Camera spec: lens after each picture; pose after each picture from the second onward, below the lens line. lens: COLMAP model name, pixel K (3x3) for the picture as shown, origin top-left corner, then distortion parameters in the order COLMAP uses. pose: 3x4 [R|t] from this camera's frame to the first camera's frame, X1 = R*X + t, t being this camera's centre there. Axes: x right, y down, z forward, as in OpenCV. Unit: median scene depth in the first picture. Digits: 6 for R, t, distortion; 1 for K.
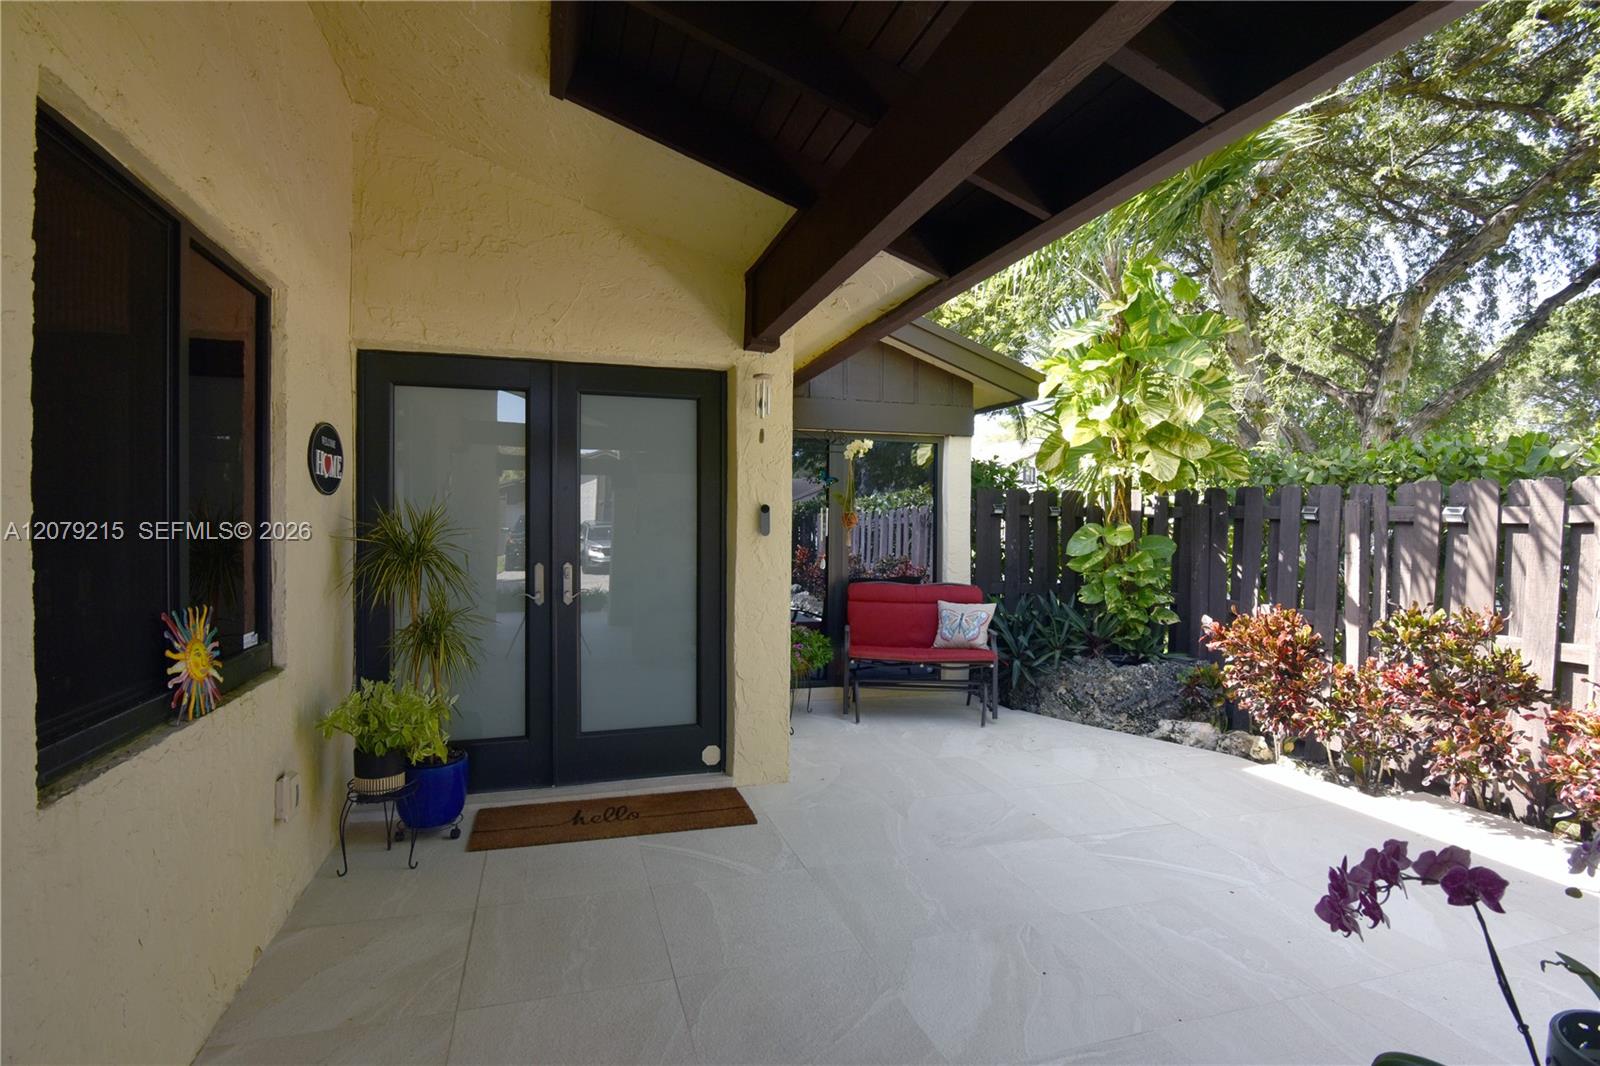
lens RADIAL K [[798.5, 0, 794.9], [0, 798.5, 539.1], [0, 0, 1]] dist [0.020860, 0.000024]
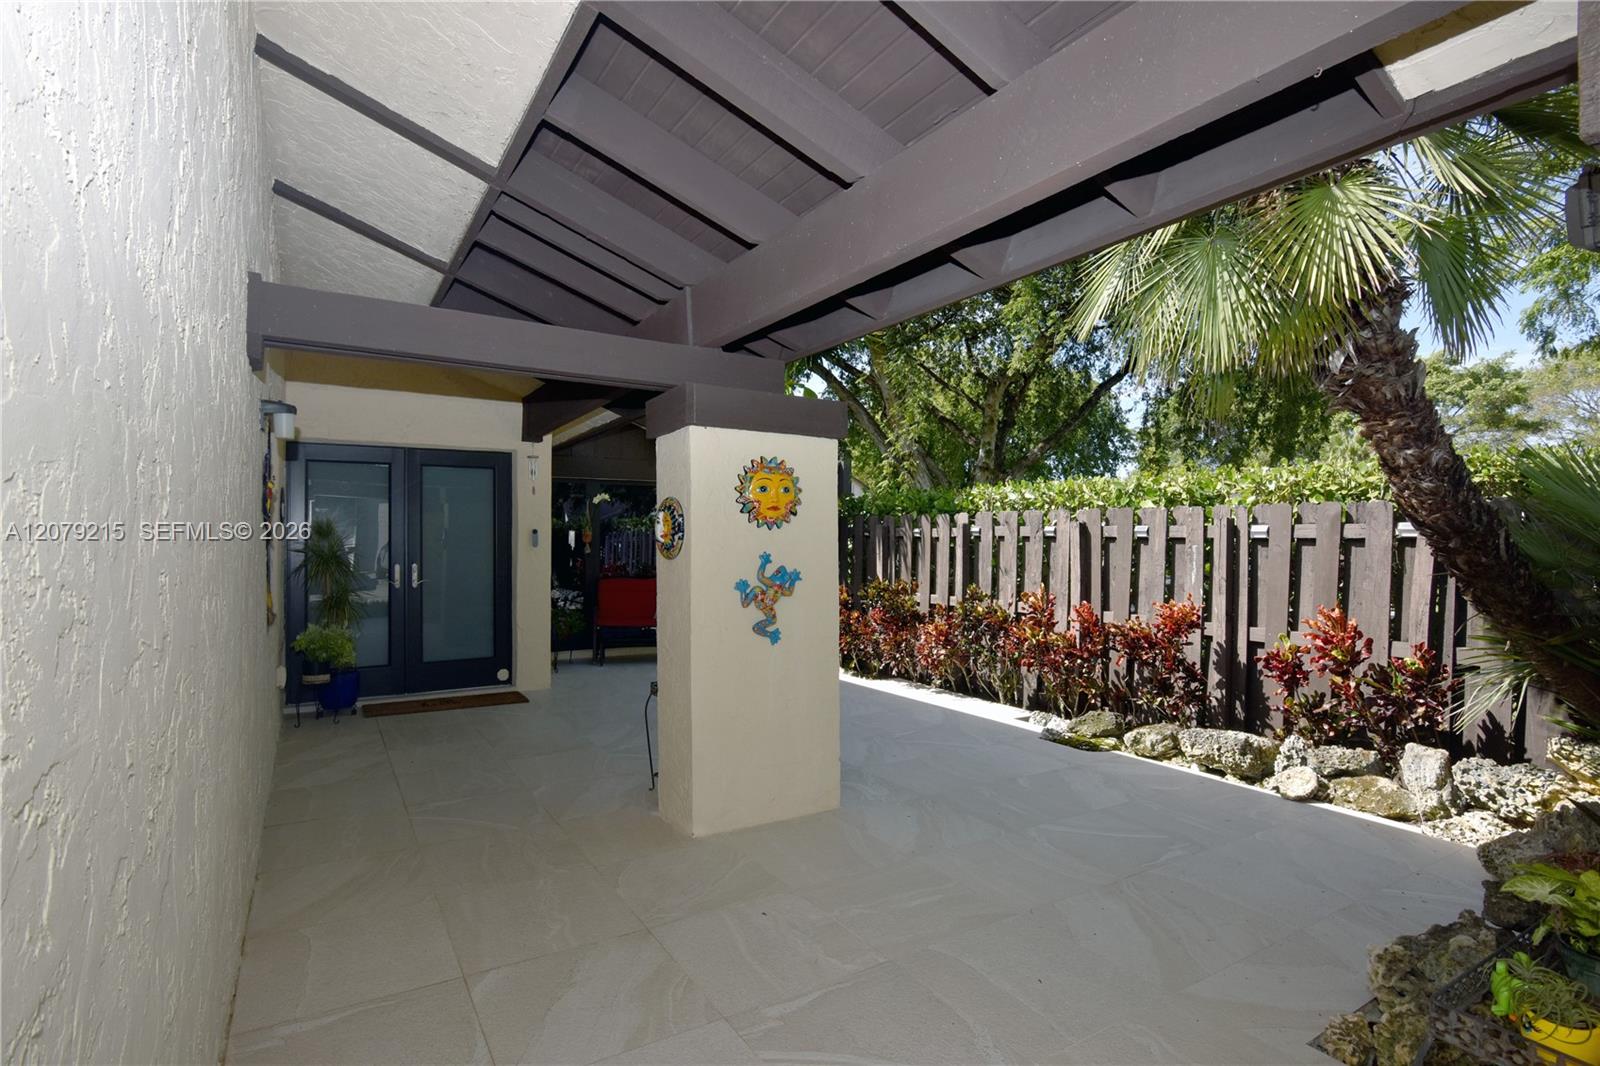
lens RADIAL K [[798.5, 0, 794.9], [0, 798.5, 539.1], [0, 0, 1]] dist [0.020860, 0.000024]
pose [[0.967438, -0.006259, 0.253032, 0.070140], [0.011180, 0.999775, -0.018014, 0.016178], [-0.252862, 0.020256, 0.967290, -0.852103]]
